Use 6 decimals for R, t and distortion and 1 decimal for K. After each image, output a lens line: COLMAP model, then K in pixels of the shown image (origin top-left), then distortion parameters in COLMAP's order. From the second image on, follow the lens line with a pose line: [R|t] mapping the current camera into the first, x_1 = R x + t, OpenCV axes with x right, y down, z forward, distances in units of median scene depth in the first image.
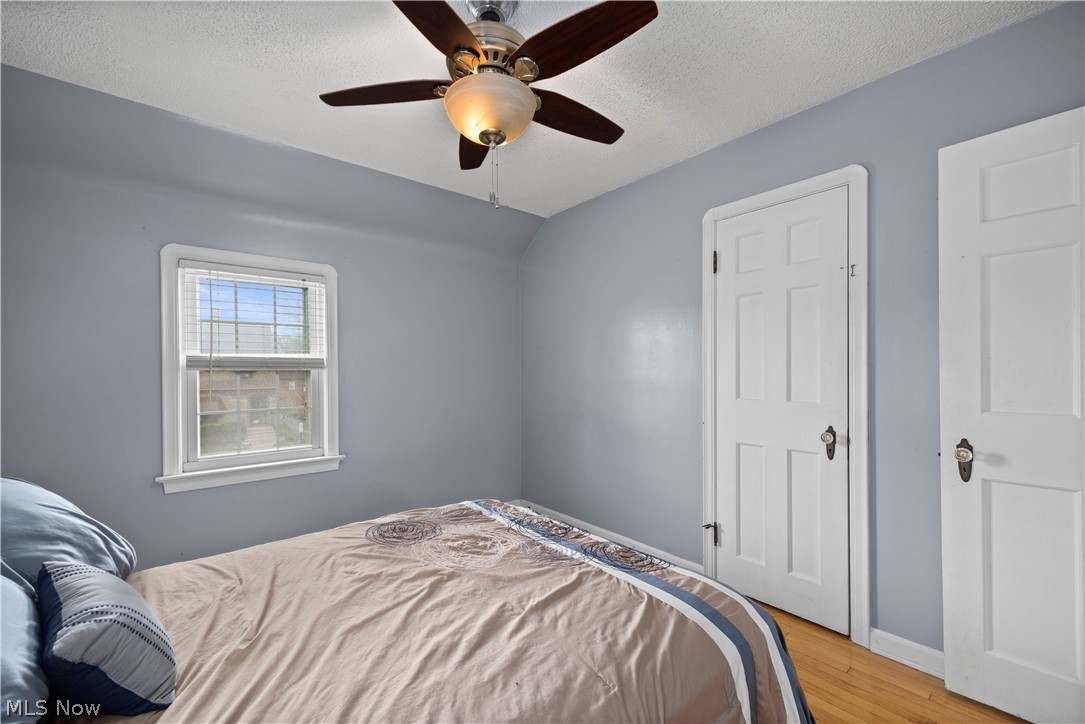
lens RADIAL K [[437.0, 0, 544.2], [0, 437.0, 368.1], [0, 0, 1]] dist [0.004040, 0.000235]
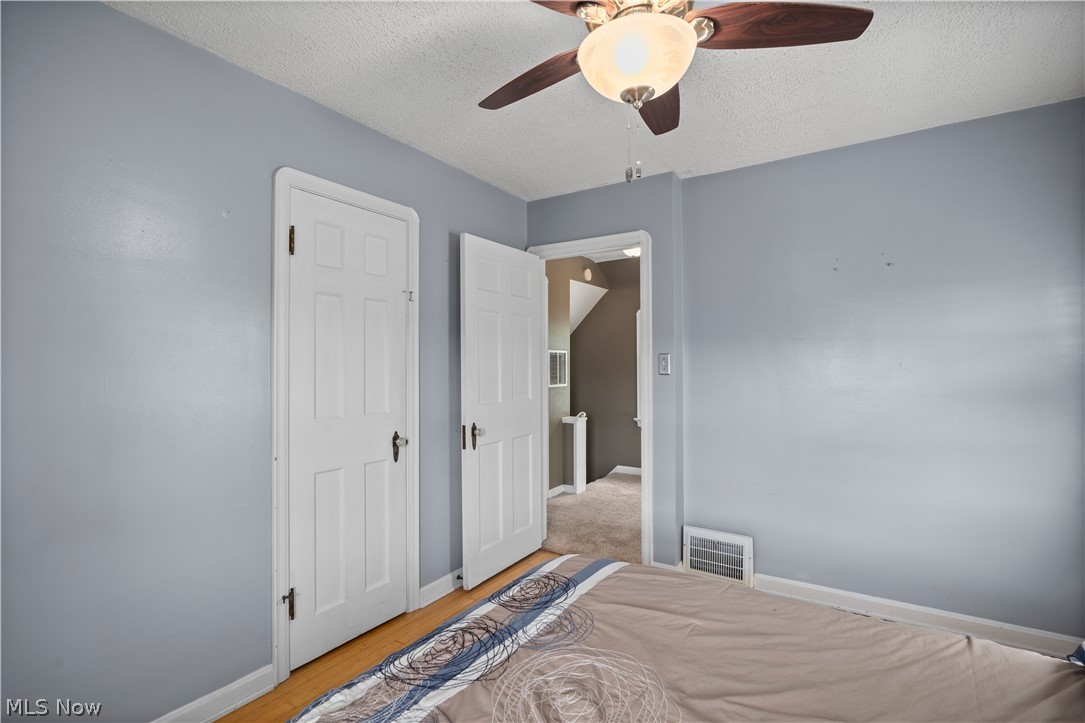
lens RADIAL K [[484.8, 0, 539.8], [0, 484.8, 361.7], [0, 0, 1]] dist [-0.018040, -0.000518]
pose [[-0.264730, 0.017915, 0.964156, -0.708499], [0.004009, 0.999839, -0.017477, -0.024425], [-0.964314, -0.000761, -0.264760, 1.115046]]
